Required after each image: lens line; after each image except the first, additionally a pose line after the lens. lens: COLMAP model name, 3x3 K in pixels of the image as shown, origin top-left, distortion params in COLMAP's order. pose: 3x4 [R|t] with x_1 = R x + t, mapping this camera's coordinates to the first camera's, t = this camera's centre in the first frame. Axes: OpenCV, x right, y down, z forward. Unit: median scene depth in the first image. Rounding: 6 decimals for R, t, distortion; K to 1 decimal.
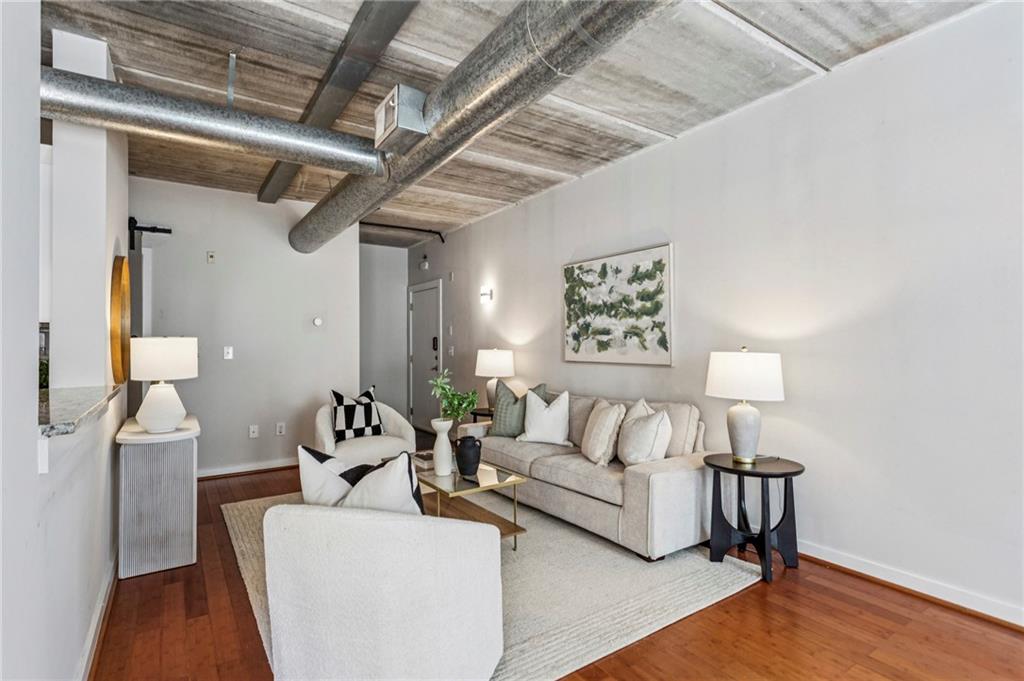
lens RADIAL K [[498.3, 0, 521.5], [0, 498.3, 344.4], [0, 0, 1]] dist [0.003745, 0.002699]
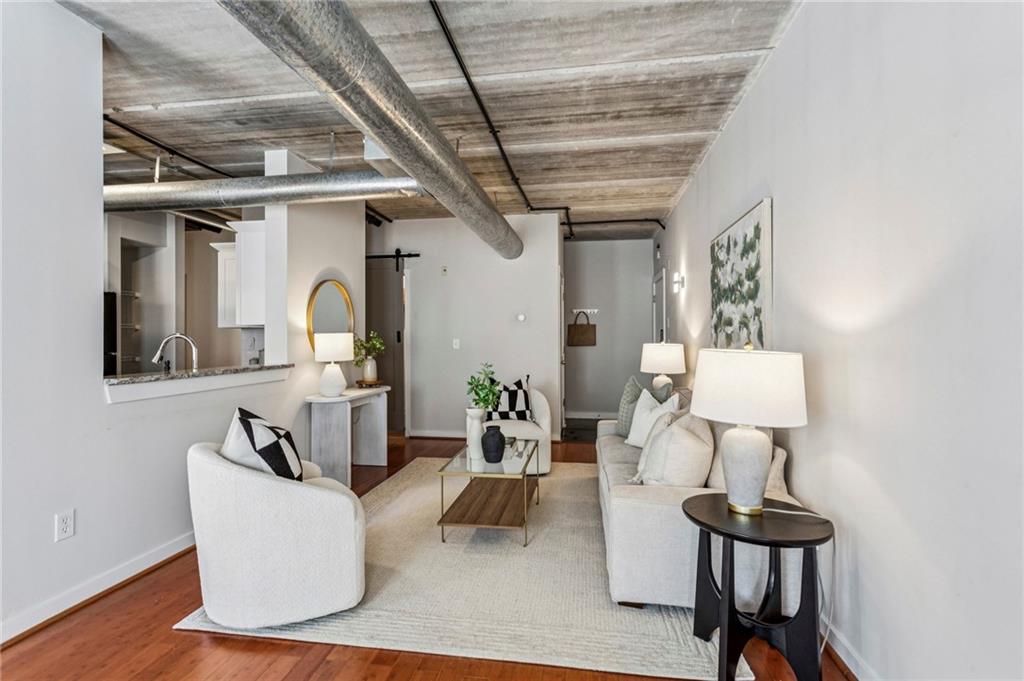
lens RADIAL K [[498.3, 0, 519.6], [0, 498.3, 343.2], [0, 0, 1]] dist [0.003745, 0.002699]
pose [[0.728027, 0.009650, -0.685481, 0.486159], [-0.001161, 0.999917, 0.012843, -0.001990], [0.685547, -0.008554, 0.727978, 0.206063]]
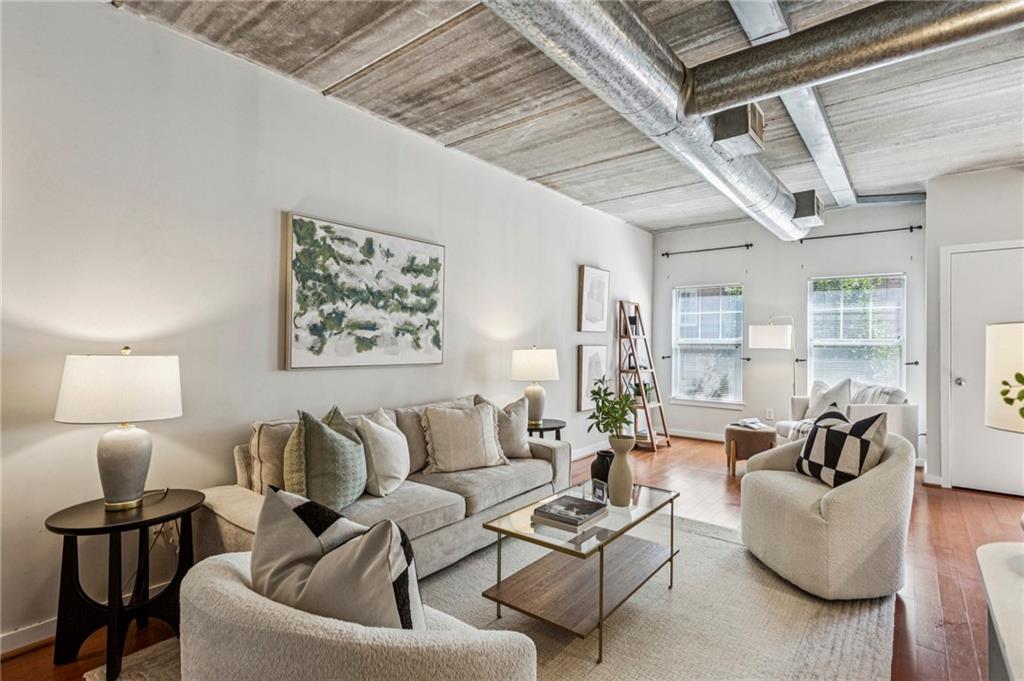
lens RADIAL K [[498.3, 0, 503.6], [0, 498.3, 341.7], [0, 0, 1]] dist [0.003745, 0.002699]
pose [[-0.267283, 0.011683, 0.963547, -0.661484], [-0.000496, 0.999925, -0.012262, 0.008657], [-0.963618, -0.003756, -0.267257, 1.046990]]
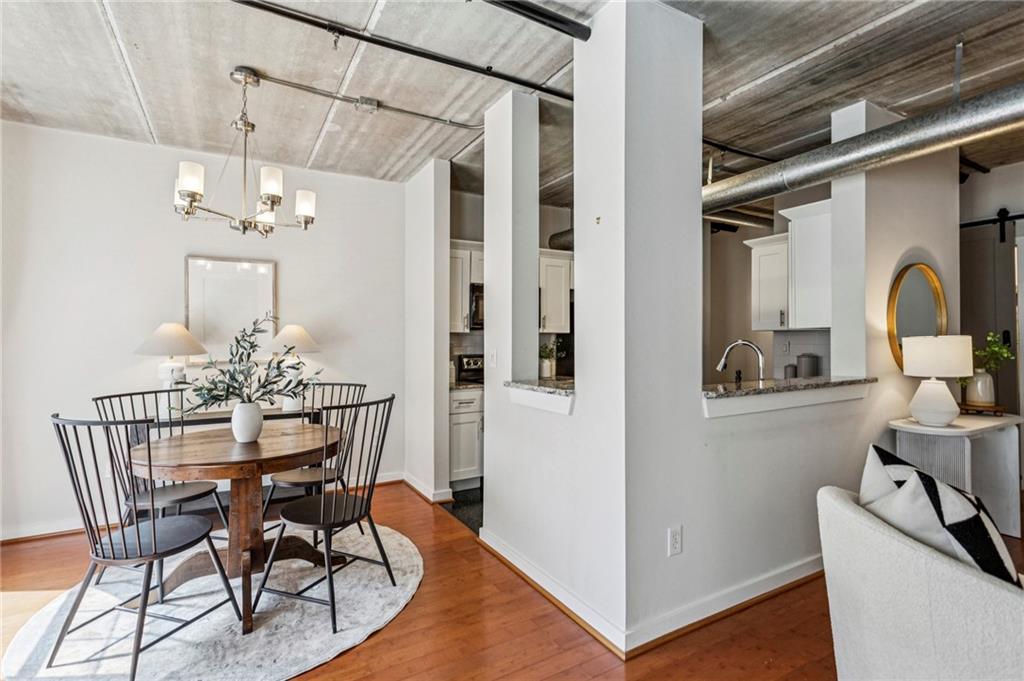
lens RADIAL K [[498.3, 0, 508.3], [0, 498.3, 338.5], [0, 0, 1]] dist [0.003745, 0.002699]
pose [[-0.071180, 0.002388, -0.997461, 0.278738], [0.009899, 0.999950, 0.001687, -0.013732], [0.997414, -0.009753, -0.071200, 0.120437]]
